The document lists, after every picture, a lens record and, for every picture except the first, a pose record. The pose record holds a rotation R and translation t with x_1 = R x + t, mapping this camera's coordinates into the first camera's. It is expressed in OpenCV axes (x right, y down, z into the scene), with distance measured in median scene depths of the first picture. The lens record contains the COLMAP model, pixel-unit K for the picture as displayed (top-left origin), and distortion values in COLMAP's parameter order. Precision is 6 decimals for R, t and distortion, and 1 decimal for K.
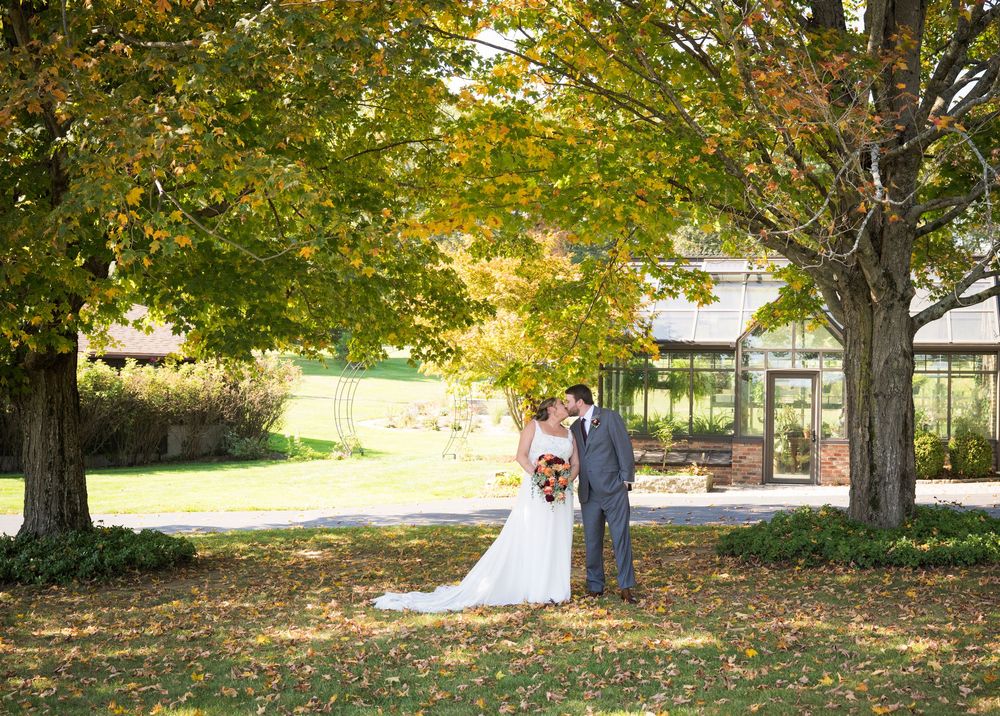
lens RADIAL K [[1555.2, 0, 534.1], [0, 1555.2, 428.6], [0, 0, 1]] dist [0.014847, 0.054288]
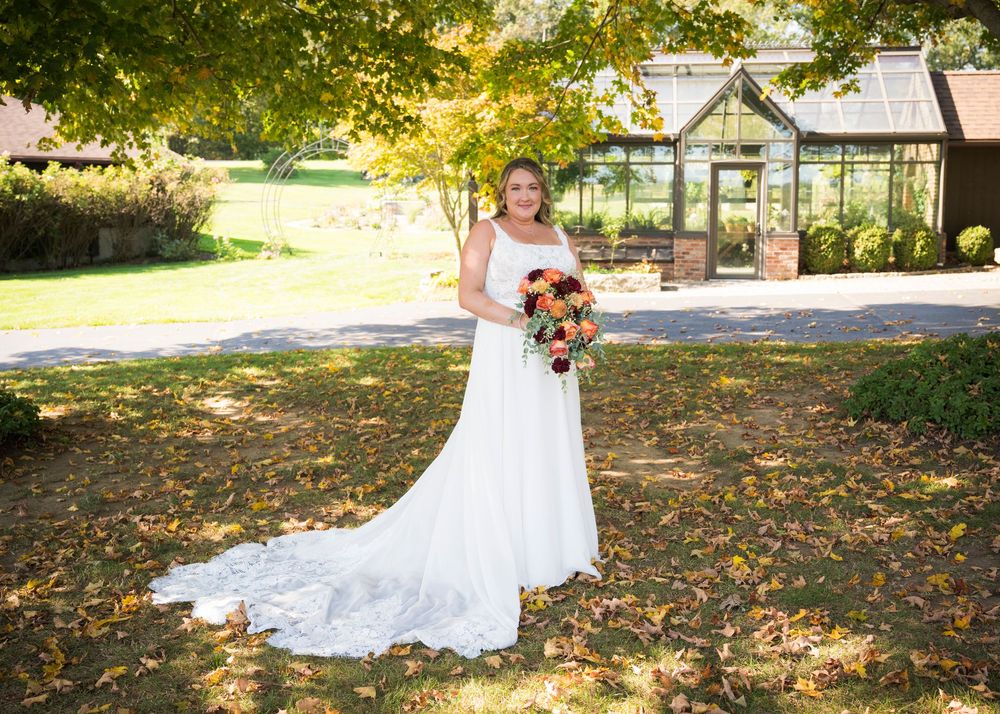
lens RADIAL K [[1063.3, 0, 501.3], [0, 1063.3, 343.3], [0, 0, 1]] dist [-0.001282, 0.009356]
pose [[0.996242, -0.022961, 0.083513, -0.055356], [0.013723, 0.993886, 0.109554, 0.000208], [-0.085518, -0.107997, 0.990466, 0.498639]]
